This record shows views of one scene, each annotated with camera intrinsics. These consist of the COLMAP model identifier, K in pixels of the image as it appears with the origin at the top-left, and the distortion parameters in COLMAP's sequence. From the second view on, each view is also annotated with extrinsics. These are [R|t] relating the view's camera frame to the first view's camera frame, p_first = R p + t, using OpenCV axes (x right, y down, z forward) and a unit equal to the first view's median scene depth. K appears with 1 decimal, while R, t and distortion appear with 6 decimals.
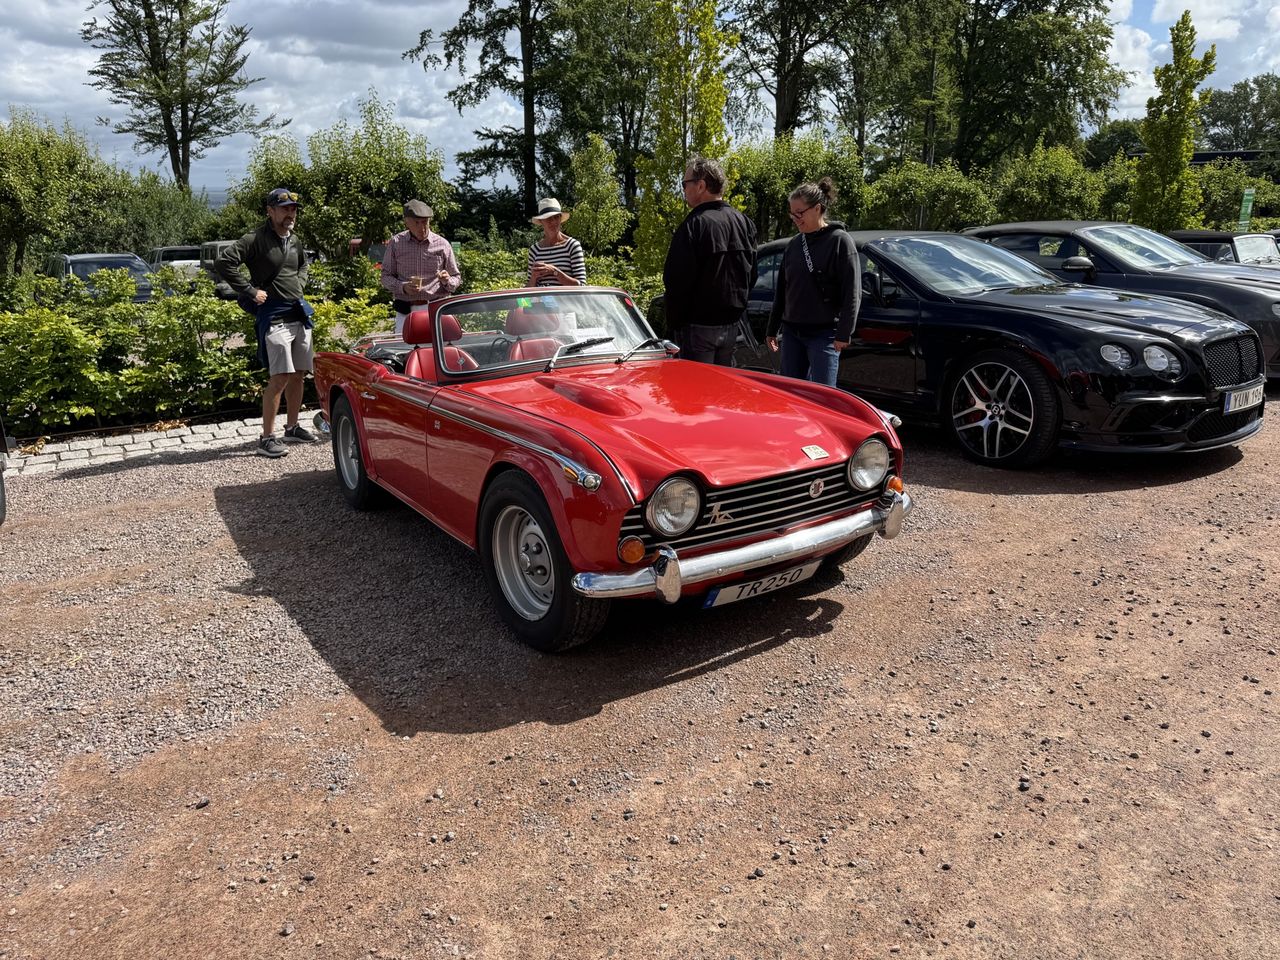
lens RADIAL K [[920.0, 0, 640.0], [0, 920.0, 480.0], [0, 0, 1]] dist [0.029503, -0.022234]
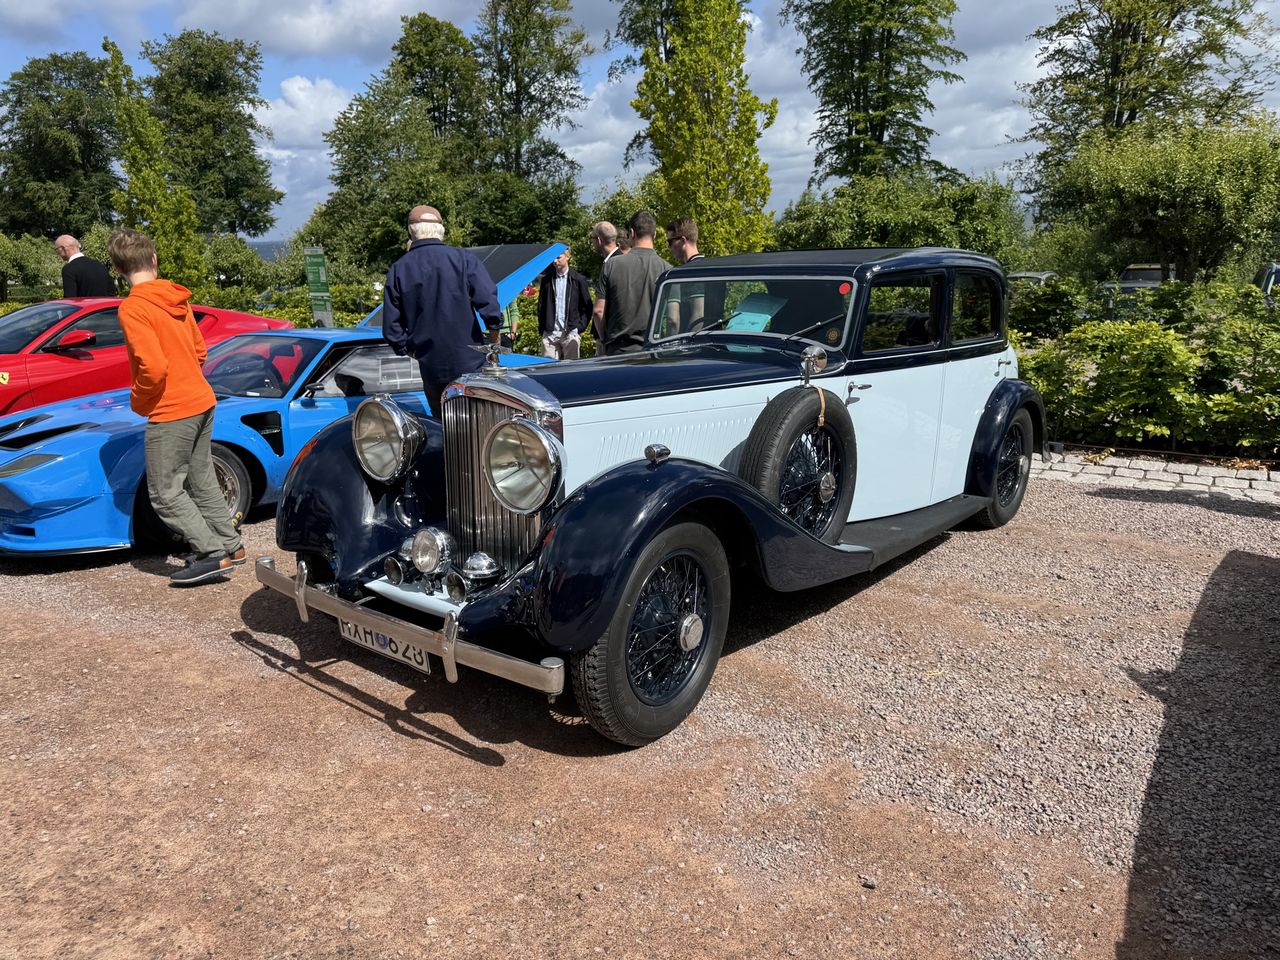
lens RADIAL K [[920.0, 0, 640.0], [0, 920.0, 480.0], [0, 0, 1]] dist [0.029503, -0.022234]
pose [[0.379322, 0.235570, -0.894774, 0.061011], [-0.238206, 0.959313, 0.151579, -0.043498], [0.894076, 0.155643, 0.420003, 0.133990]]
